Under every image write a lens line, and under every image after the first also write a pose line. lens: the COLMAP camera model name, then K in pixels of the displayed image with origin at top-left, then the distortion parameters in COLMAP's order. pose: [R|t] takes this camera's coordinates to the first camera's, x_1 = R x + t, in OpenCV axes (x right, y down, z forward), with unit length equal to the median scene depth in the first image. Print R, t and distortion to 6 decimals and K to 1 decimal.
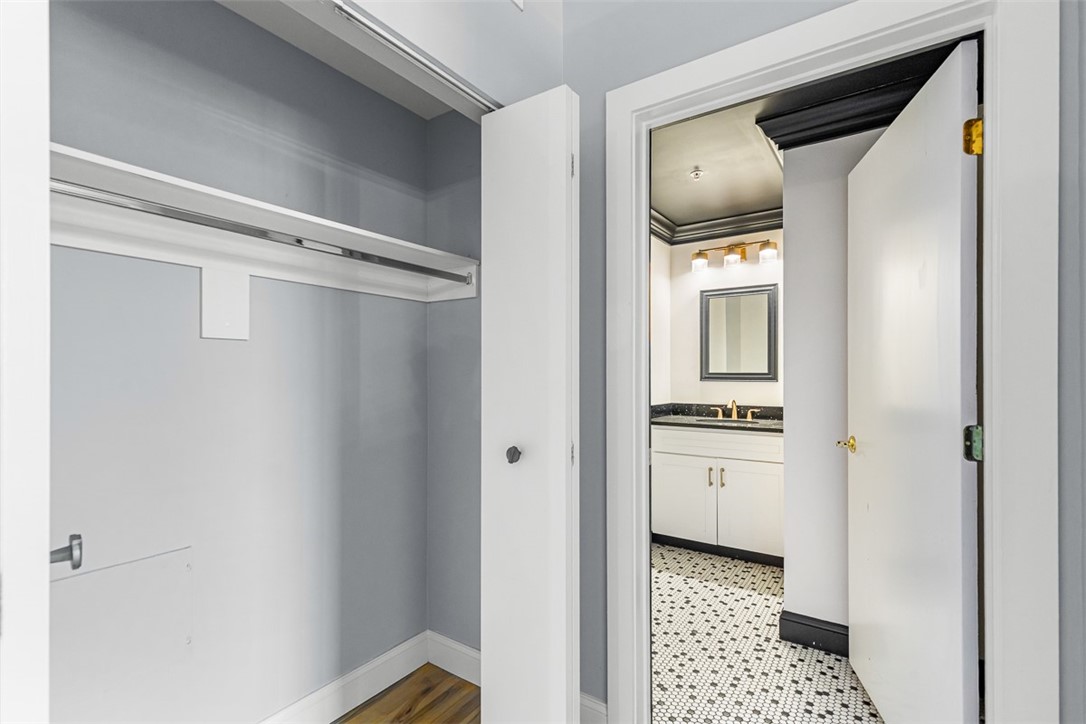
lens RADIAL K [[496.0, 0, 544.6], [0, 496.0, 370.8], [0, 0, 1]] dist [0.014007, -0.004651]
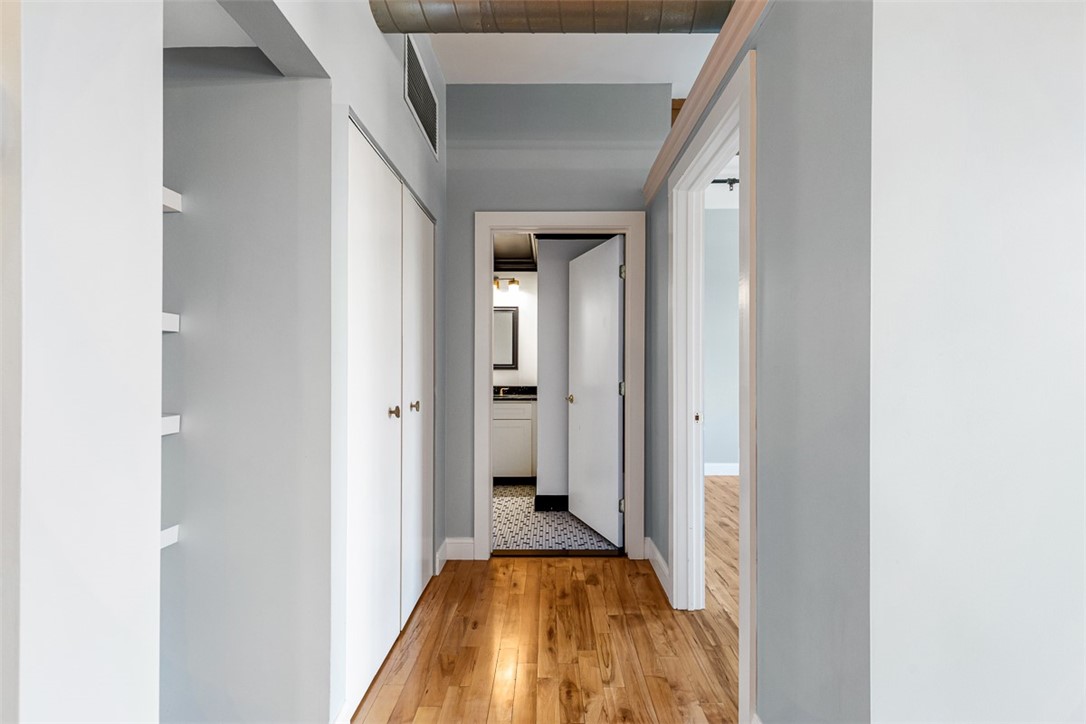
lens RADIAL K [[496.0, 0, 541.2], [0, 496.0, 364.5], [0, 0, 1]] dist [0.014007, -0.004651]
pose [[0.831884, 0.006832, 0.554907, -0.568261], [-0.004426, 0.999974, -0.005678, 0.022837], [-0.554932, 0.002267, 0.831893, -0.562892]]
